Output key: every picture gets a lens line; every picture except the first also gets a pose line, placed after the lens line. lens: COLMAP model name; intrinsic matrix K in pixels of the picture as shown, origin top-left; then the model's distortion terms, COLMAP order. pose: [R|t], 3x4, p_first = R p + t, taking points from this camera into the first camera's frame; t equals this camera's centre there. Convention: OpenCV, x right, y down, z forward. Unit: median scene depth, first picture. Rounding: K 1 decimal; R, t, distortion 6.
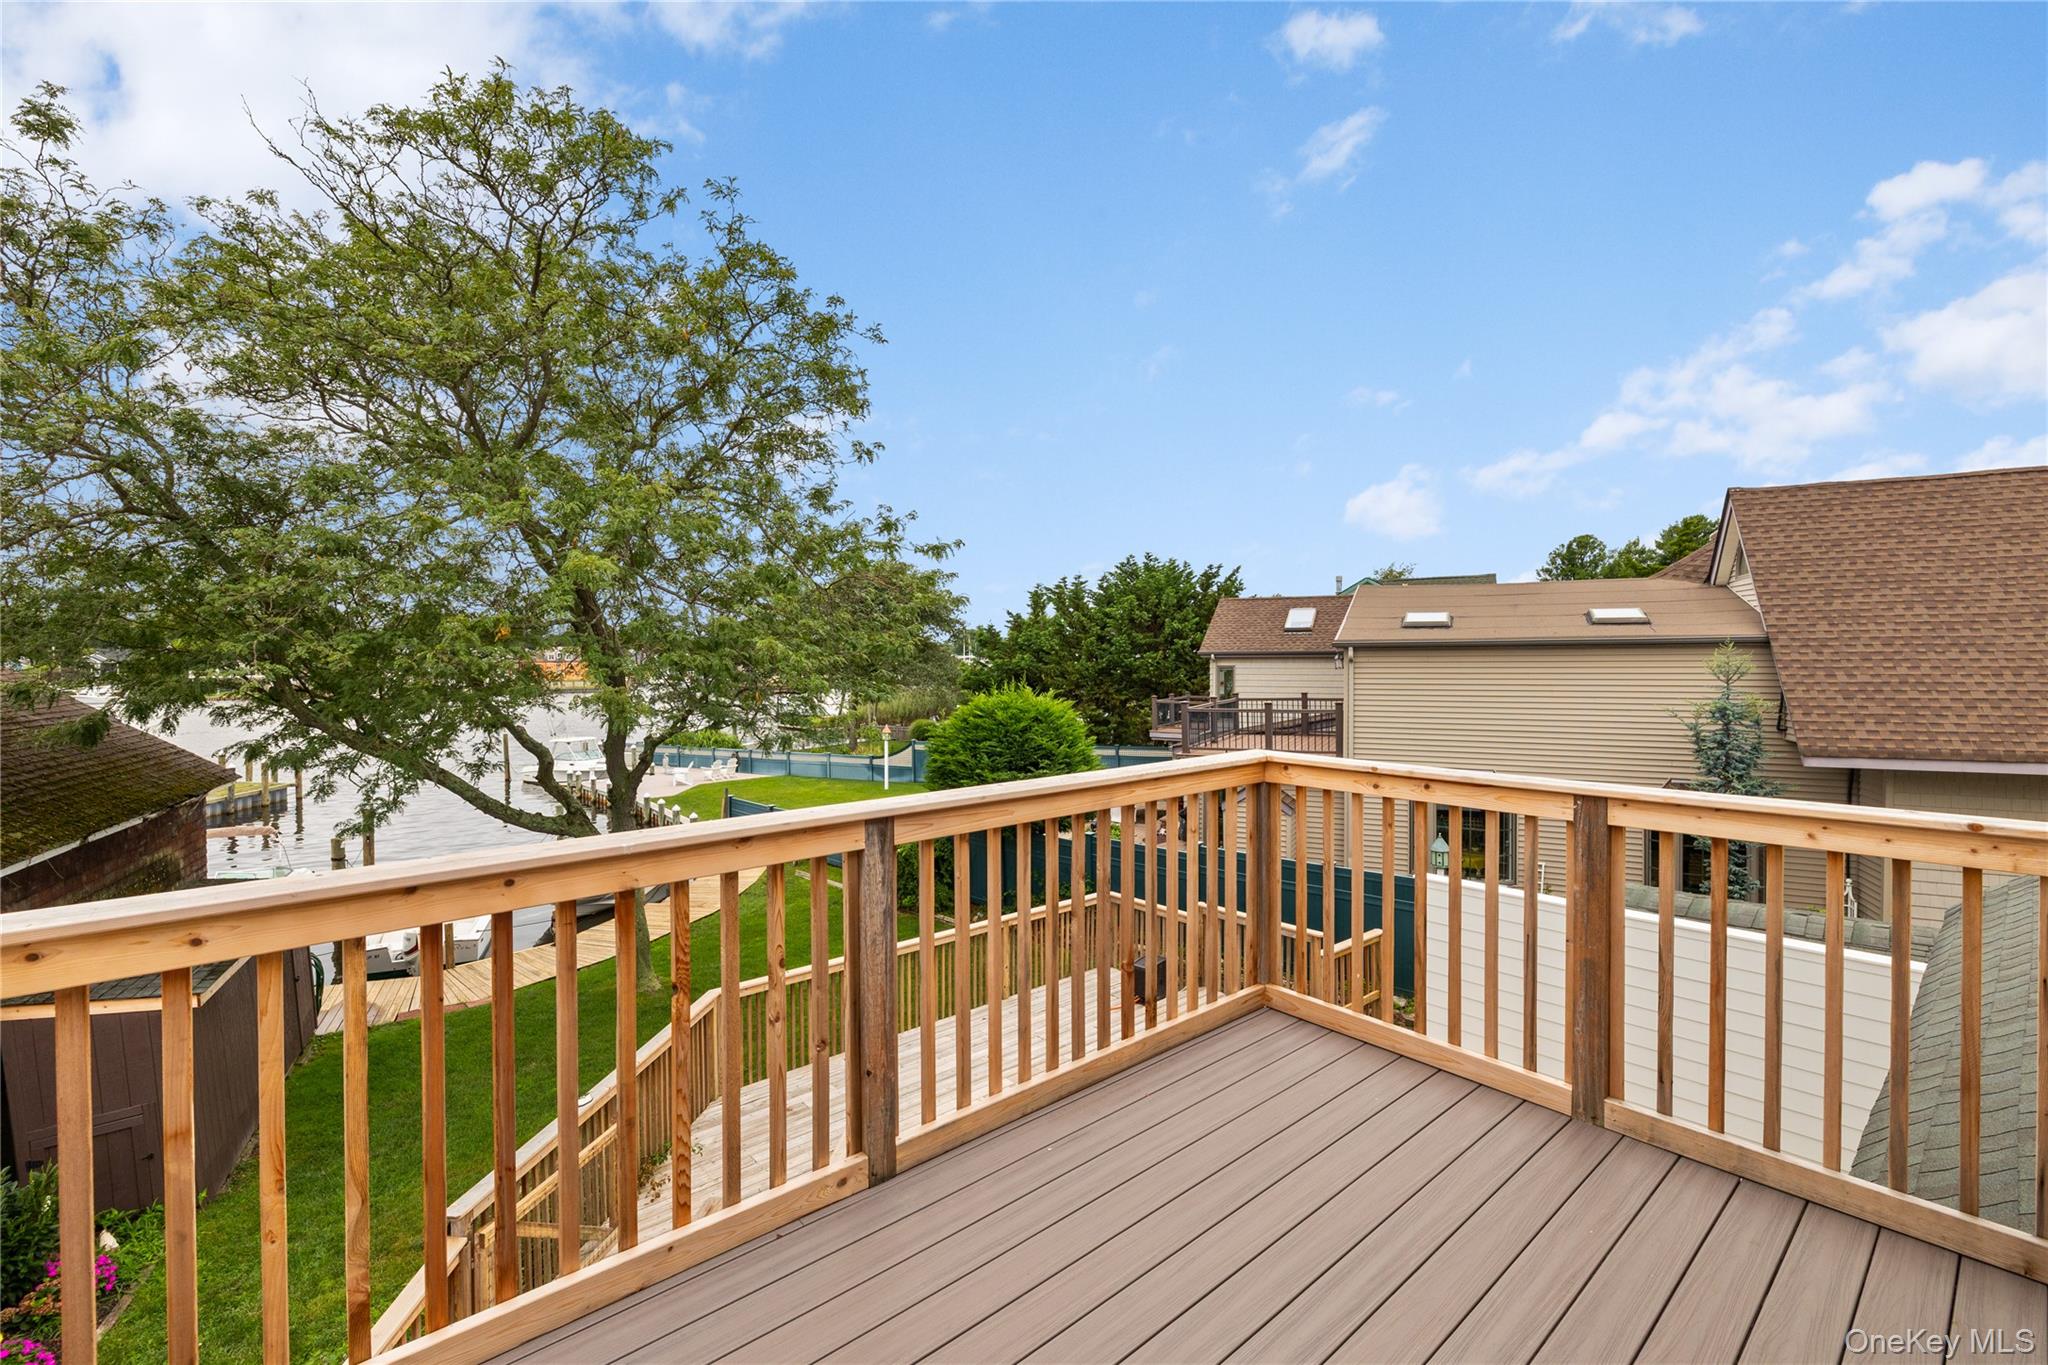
lens RADIAL K [[877.3, 0, 1024.0], [0, 877.3, 682.5], [0, 0, 1]] dist [-0.003782, -0.000725]
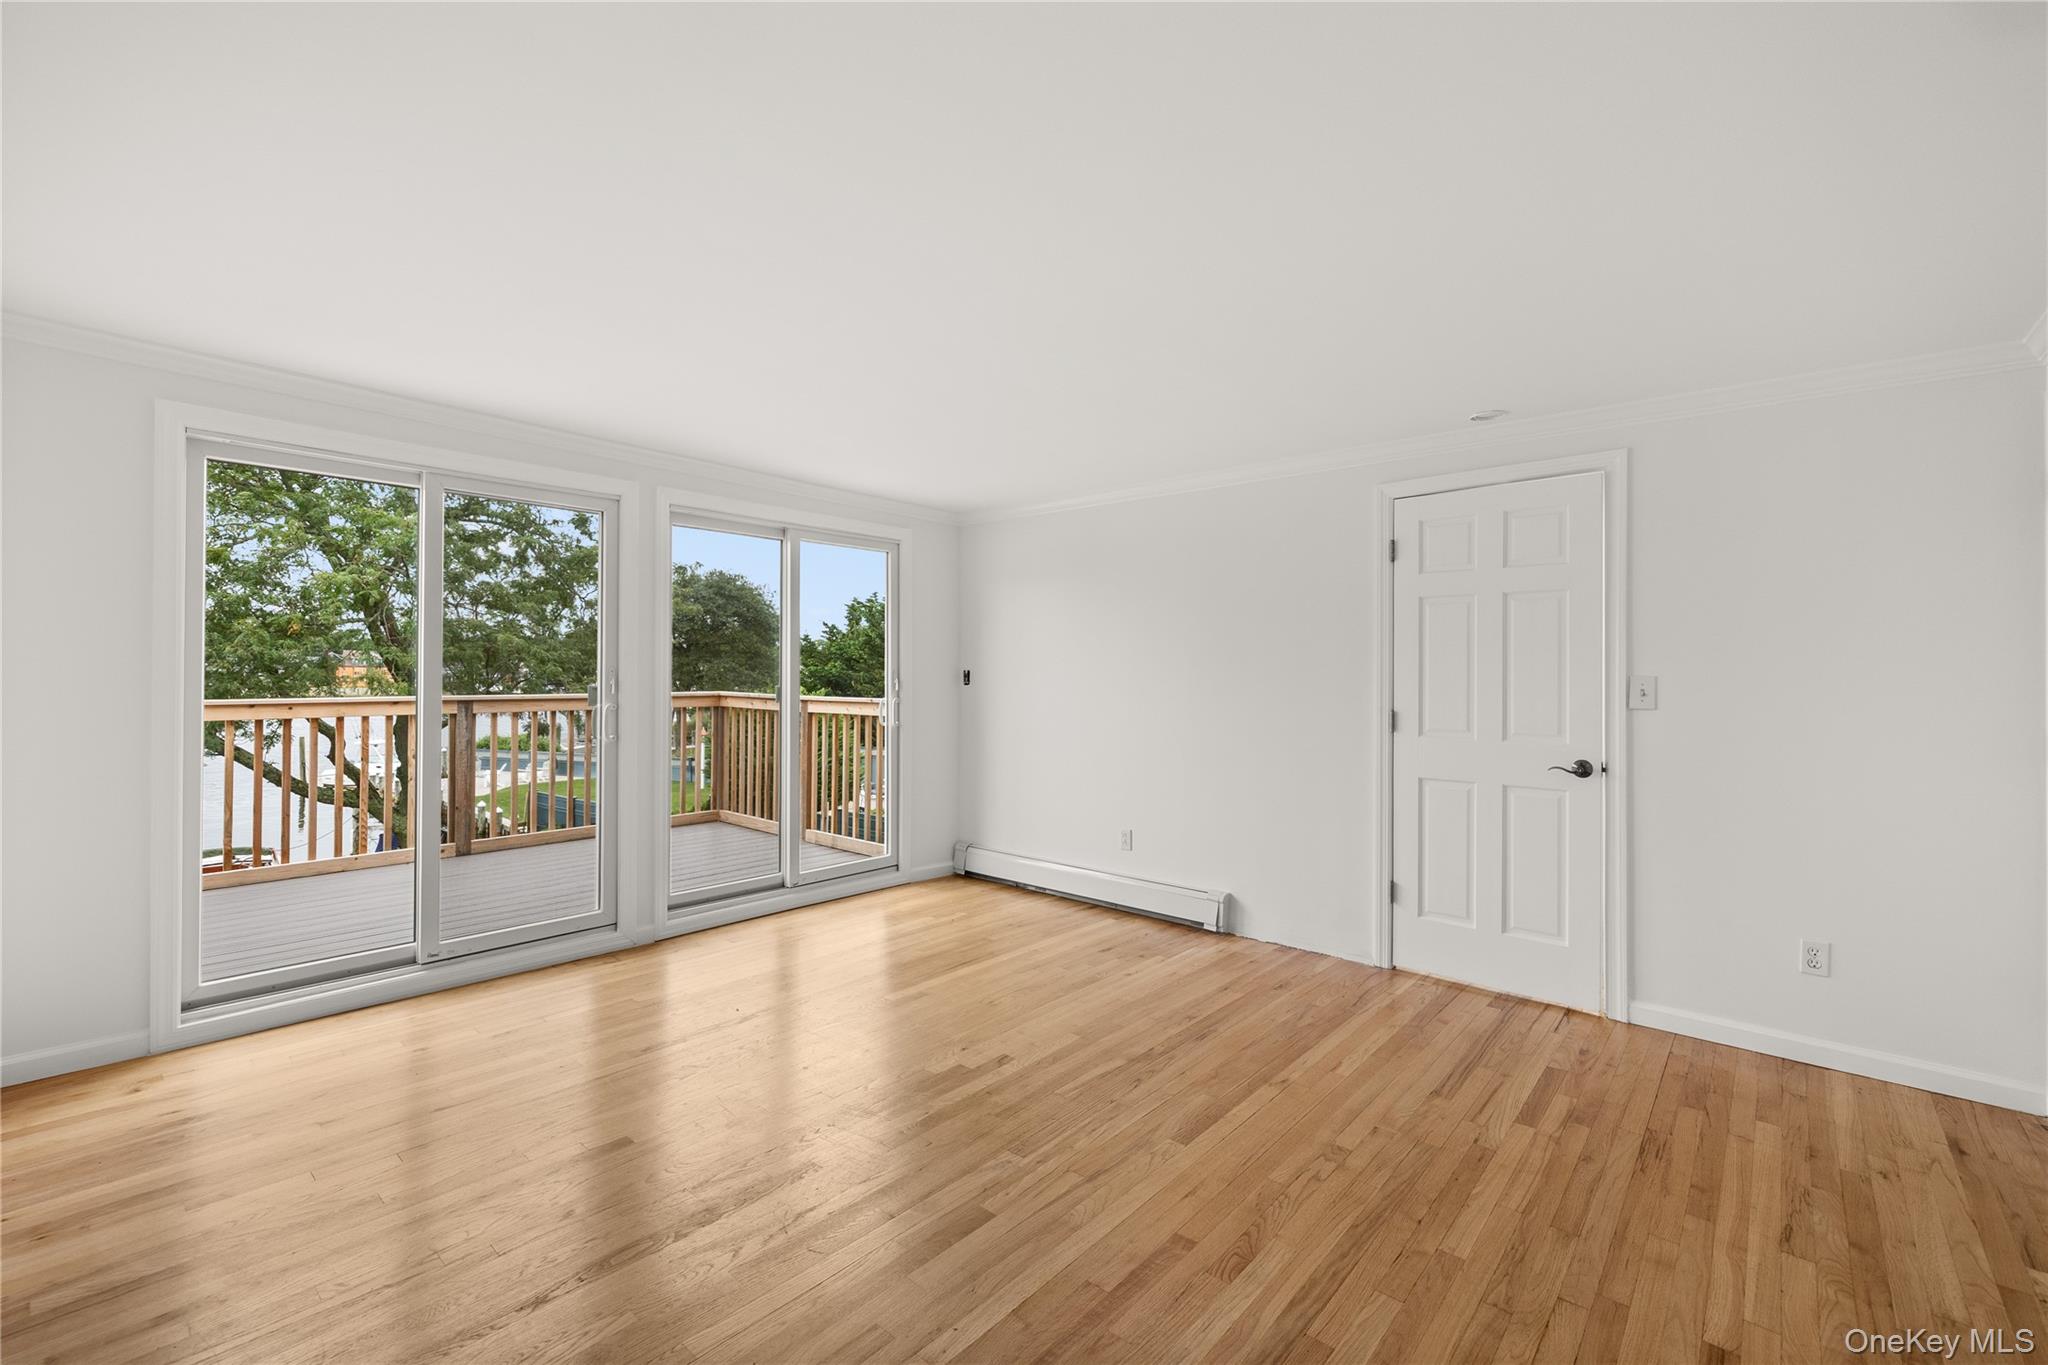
lens RADIAL K [[877.3, 0, 1024.0], [0, 877.3, 682.5], [0, 0, 1]] dist [-0.003782, -0.000725]
pose [[0.988016, 0.012451, 0.153849, 0.172817], [-0.009938, 0.999804, -0.017096, 0.023349], [-0.154032, 0.015362, 0.987946, -0.282558]]
